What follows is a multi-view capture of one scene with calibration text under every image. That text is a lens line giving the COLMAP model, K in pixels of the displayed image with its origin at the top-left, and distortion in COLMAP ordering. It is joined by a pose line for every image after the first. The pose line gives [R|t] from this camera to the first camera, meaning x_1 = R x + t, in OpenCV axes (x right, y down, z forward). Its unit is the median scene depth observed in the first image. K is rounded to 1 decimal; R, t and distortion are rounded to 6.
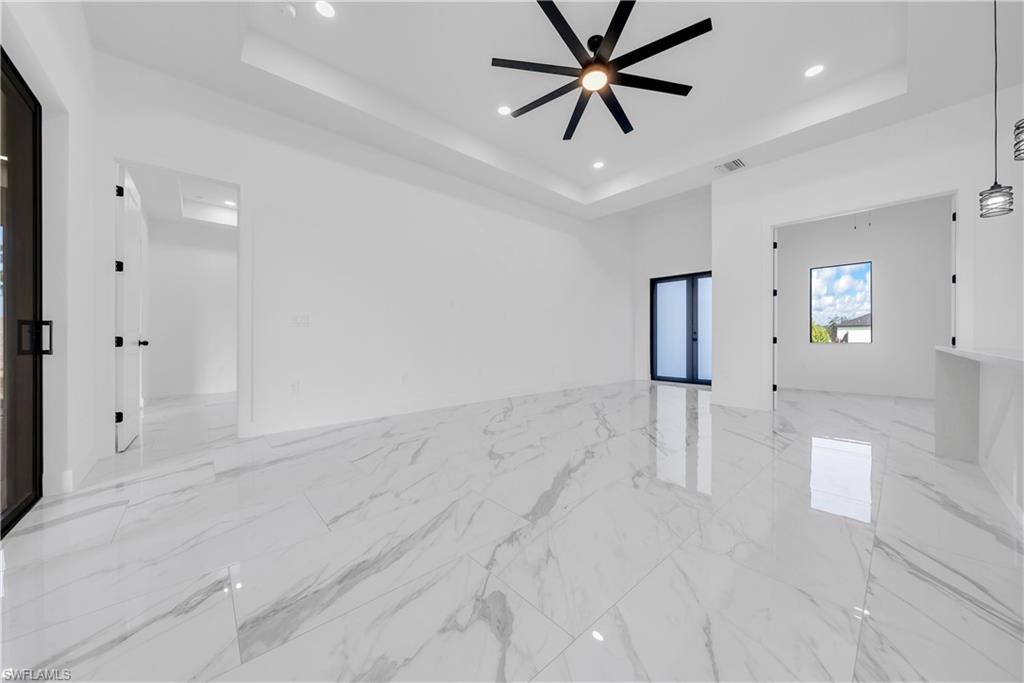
lens RADIAL K [[351.6, 0, 512.7], [0, 351.6, 339.3], [0, 0, 1]] dist [-0.000684, -0.000007]
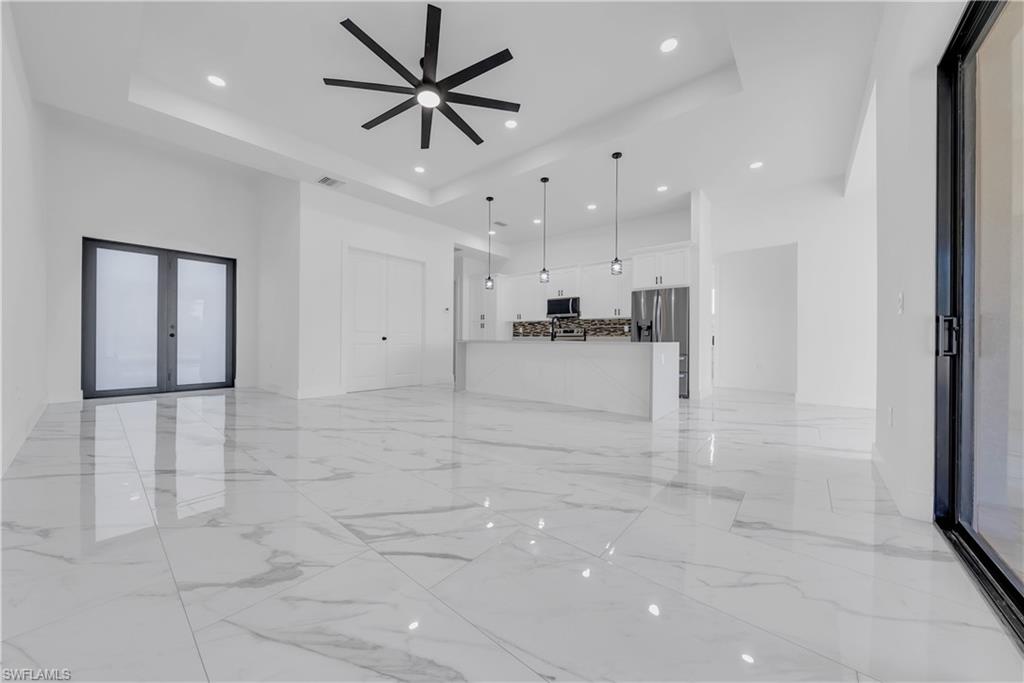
lens RADIAL K [[351.6, 0, 512.7], [0, 351.6, 339.3], [0, 0, 1]] dist [-0.000684, -0.000007]
pose [[-0.142406, -0.001141, 0.989808, -0.757129], [-0.008026, 0.999968, -0.000002, 0.006029], [-0.989776, -0.007944, -0.142411, 0.766463]]
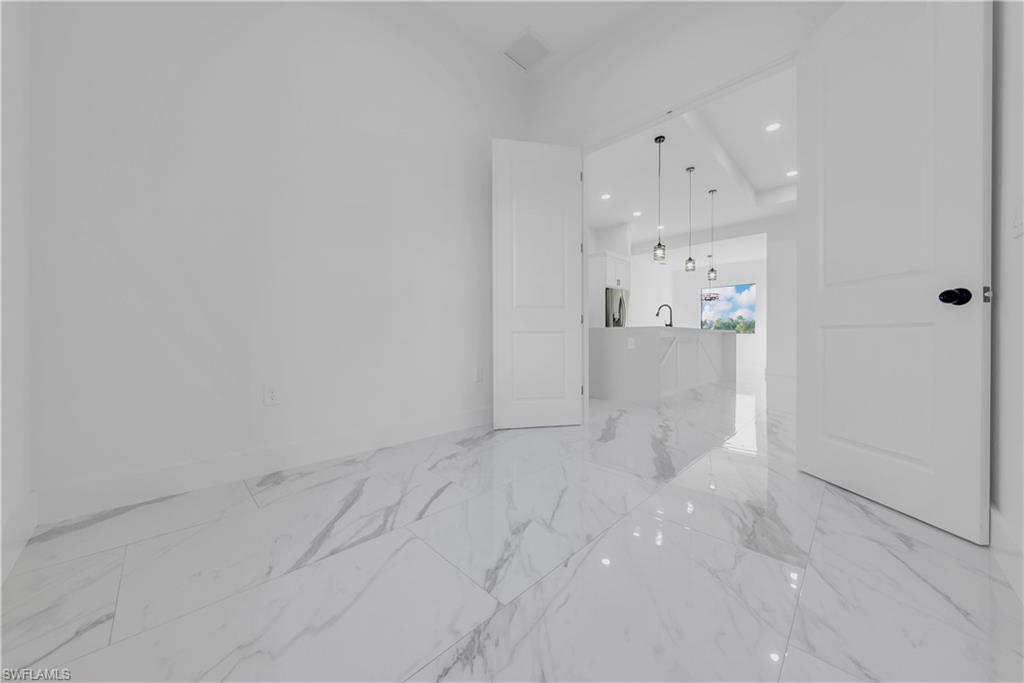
lens RADIAL K [[351.6, 0, 512.7], [0, 351.6, 339.3], [0, 0, 1]] dist [-0.000684, -0.000007]
pose [[-0.998757, 0.001447, -0.049817, 1.460894], [0.001413, 0.999999, 0.000724, 0.053335], [0.049818, 0.000653, -0.998758, 1.861449]]
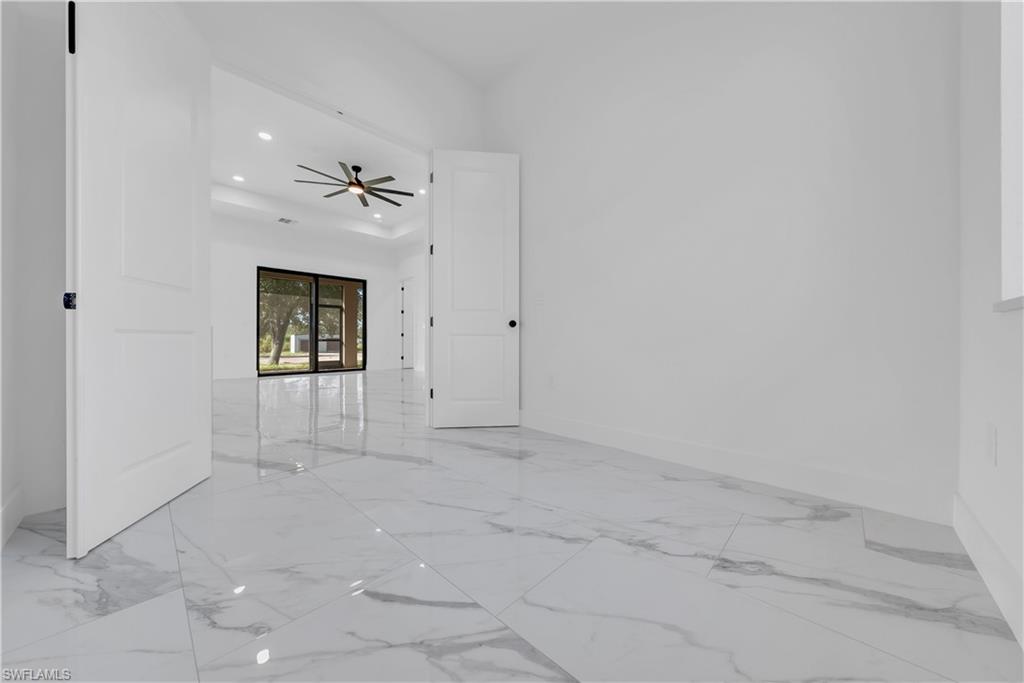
lens RADIAL K [[352.4, 0, 514.8], [0, 352.4, 339.2], [0, 0, 1]] dist [0.000854, 0.000125]
pose [[0.080506, -0.001328, -0.996753, 1.846302], [0.004677, 0.999989, -0.000955, 0.049287], [0.996743, -0.004585, 0.080512, 1.444655]]
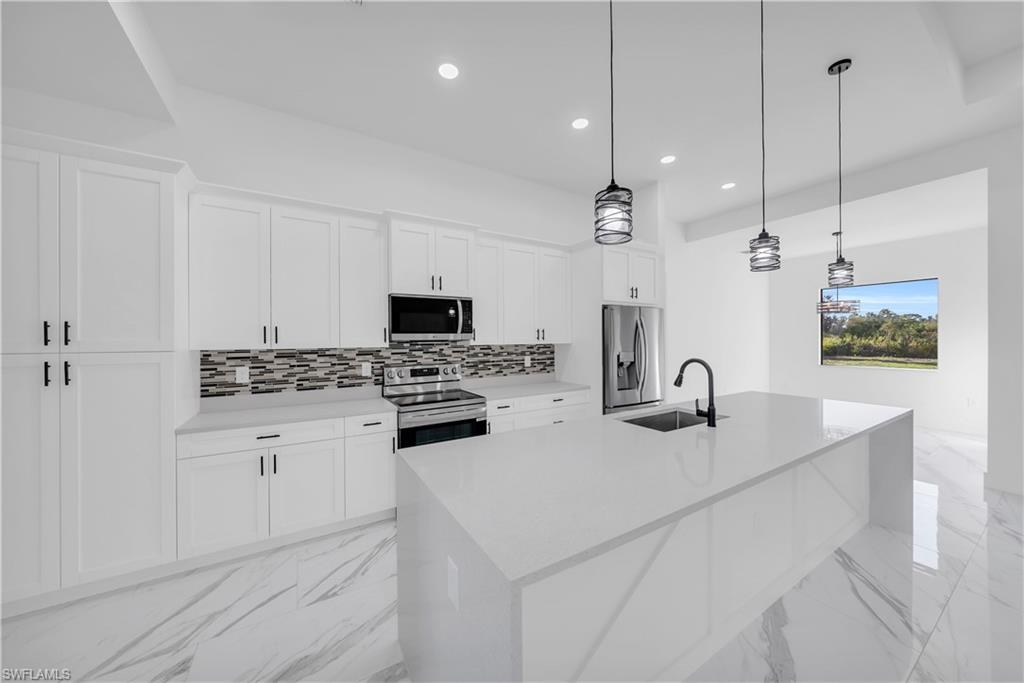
lens RADIAL K [[352.4, 0, 514.8], [0, 352.4, 339.2], [0, 0, 1]] dist [0.000854, 0.000125]
pose [[-0.982833, 0.007232, 0.184357, 0.913014], [0.007319, 0.999973, -0.000204, -0.131048], [-0.184353, 0.001148, -0.982859, 1.007357]]
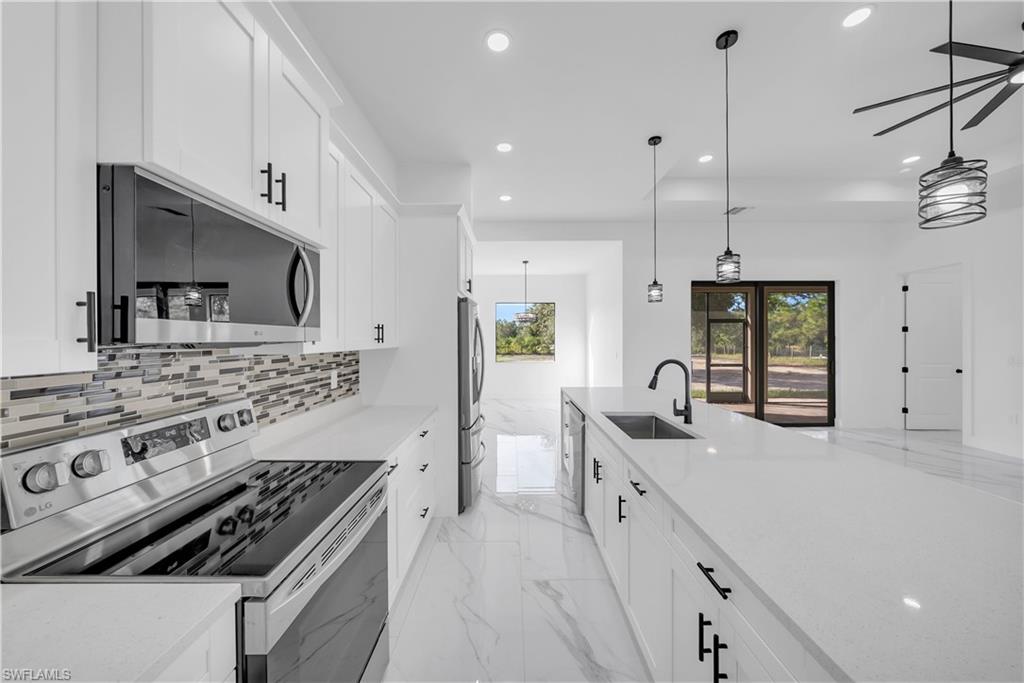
lens RADIAL K [[351.6, 0, 512.7], [0, 351.6, 339.3], [0, 0, 1]] dist [-0.000684, -0.000007]
pose [[-0.669681, 0.002395, -0.742645, 1.353128], [0.006659, 0.999974, -0.002780, -0.130653], [0.742619, -0.006807, -0.669679, 0.564211]]
